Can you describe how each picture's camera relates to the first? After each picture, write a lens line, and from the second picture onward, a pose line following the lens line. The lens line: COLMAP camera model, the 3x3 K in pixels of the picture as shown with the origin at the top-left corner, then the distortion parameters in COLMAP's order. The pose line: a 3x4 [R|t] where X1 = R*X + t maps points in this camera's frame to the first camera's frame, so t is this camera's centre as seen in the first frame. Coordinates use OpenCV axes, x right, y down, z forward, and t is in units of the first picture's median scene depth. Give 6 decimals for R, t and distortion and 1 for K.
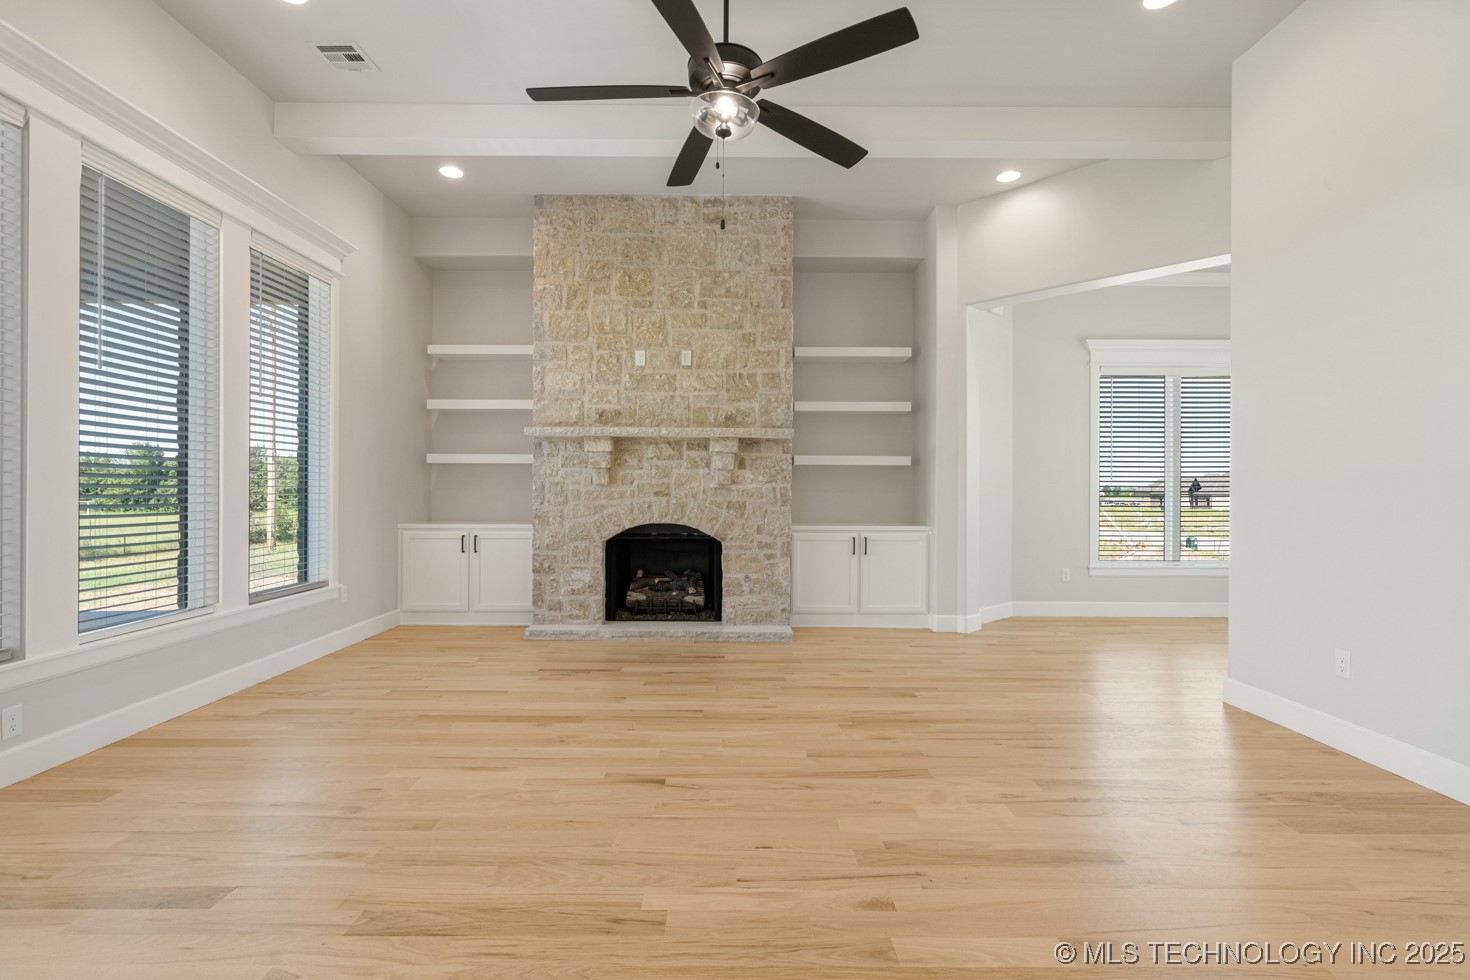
lens RADIAL K [[681.7, 0, 738.5], [0, 681.7, 490.9], [0, 0, 1]] dist [0.000734, 0.002030]
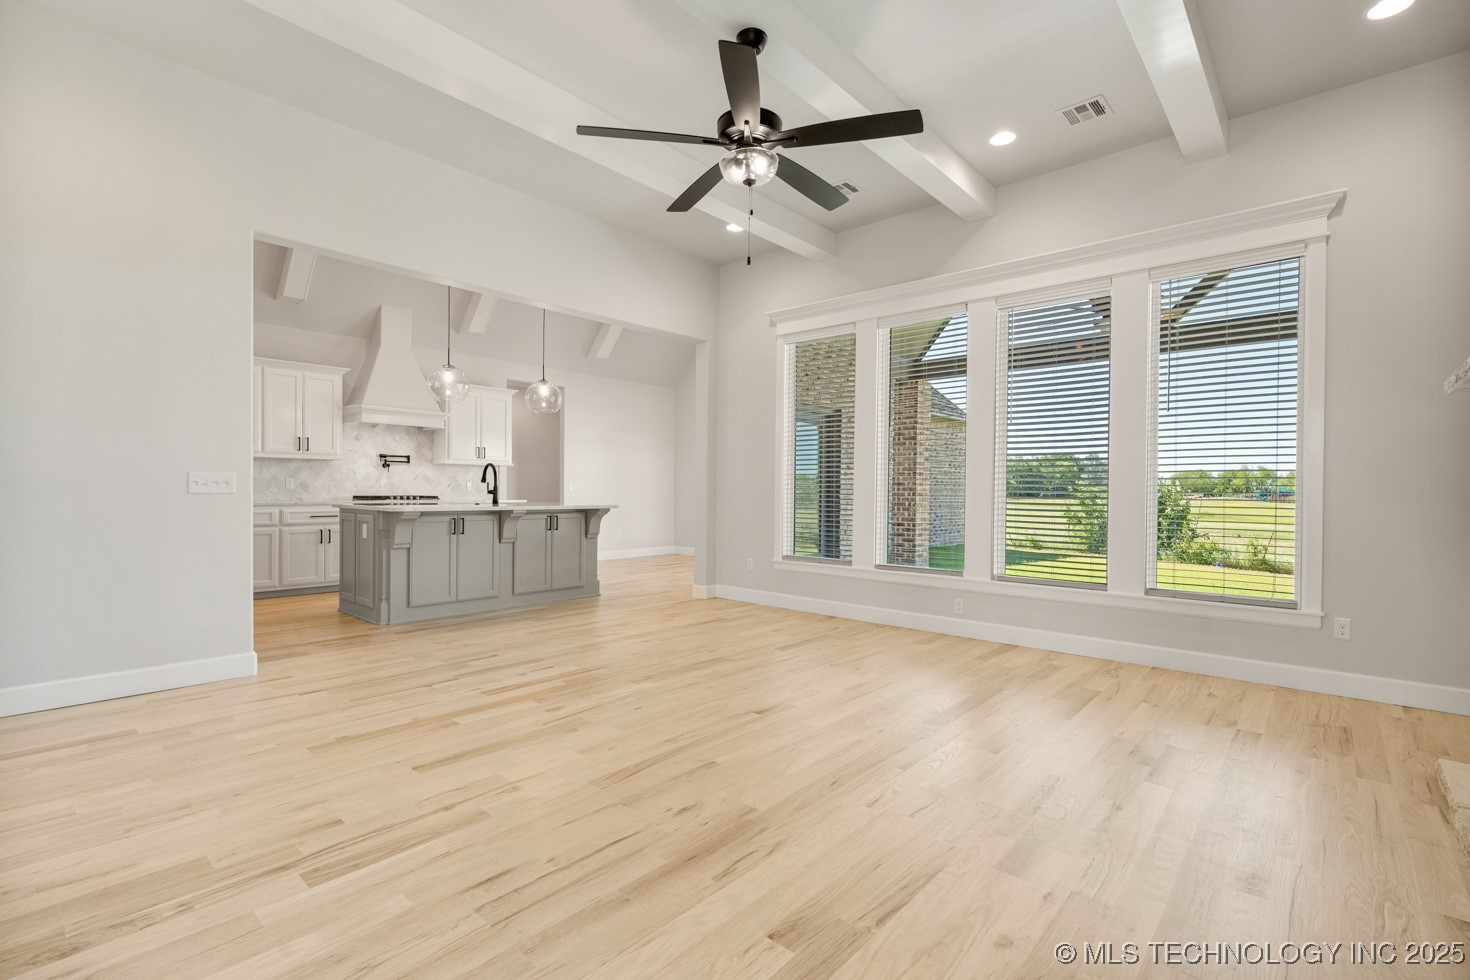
lens RADIAL K [[681.7, 0, 735.6], [0, 681.7, 492.0], [0, 0, 1]] dist [0.000734, 0.002030]
pose [[-0.674701, -0.010548, -0.738016, 0.883187], [-0.012516, 0.999918, -0.002849, 0.007109], [0.737985, 0.007315, -0.674778, 1.844028]]
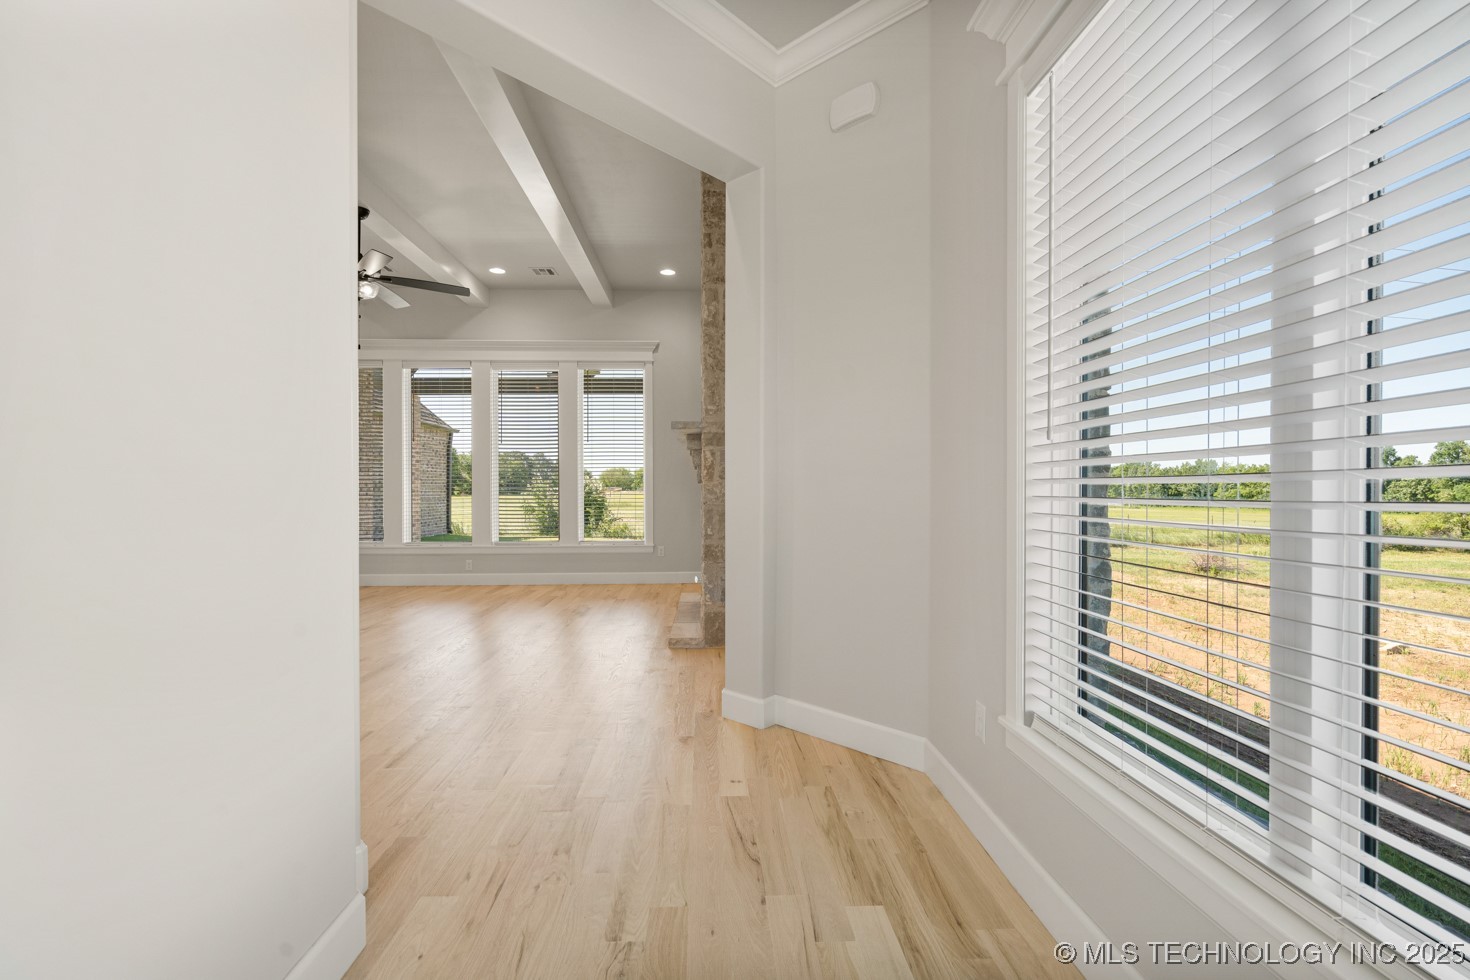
lens RADIAL K [[681.7, 0, 726.2], [0, 681.7, 491.5], [0, 0, 1]] dist [0.000734, 0.002030]
pose [[0.010038, -0.001036, -0.999949, 1.957467], [0.006737, 0.999977, -0.000969, 0.017816], [0.999927, -0.006727, 0.010044, 2.076741]]
